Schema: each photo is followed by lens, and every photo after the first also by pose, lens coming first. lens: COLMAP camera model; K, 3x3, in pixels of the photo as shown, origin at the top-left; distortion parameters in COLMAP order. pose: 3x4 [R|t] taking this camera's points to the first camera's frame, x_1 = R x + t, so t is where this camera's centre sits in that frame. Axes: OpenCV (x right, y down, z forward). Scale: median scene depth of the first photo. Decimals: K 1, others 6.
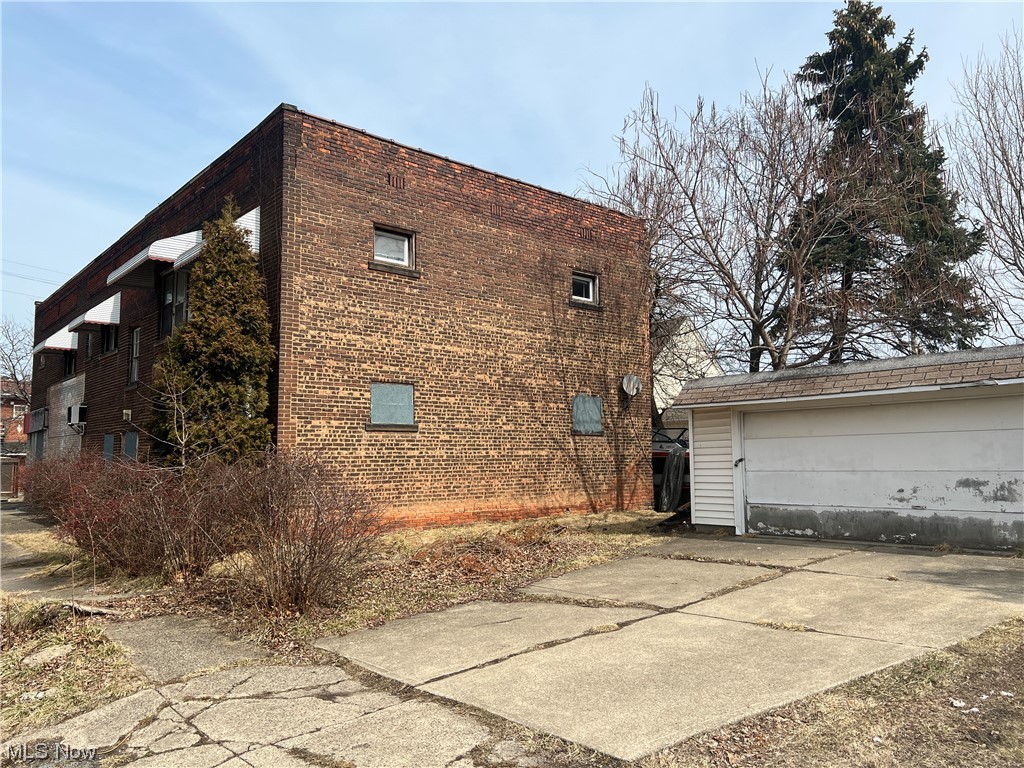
lens RADIAL K [[774.8, 0, 512.0], [0, 774.8, 384.0], [0, 0, 1]] dist [0.059225, -0.007904]
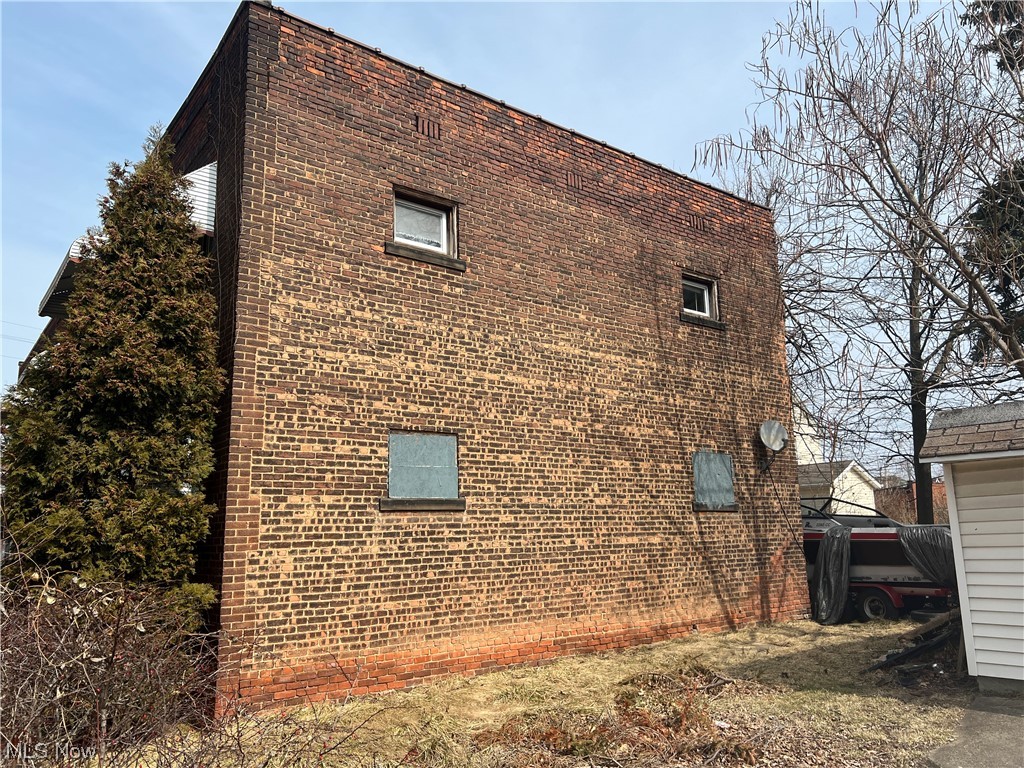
lens RADIAL K [[774.8, 0, 512.0], [0, 774.8, 384.0], [0, 0, 1]] dist [0.059225, -0.007904]
pose [[0.998505, -0.022152, -0.049974, -0.049862], [0.017690, 0.995962, -0.088013, 0.015586], [0.051722, 0.086998, 0.994865, 0.370189]]
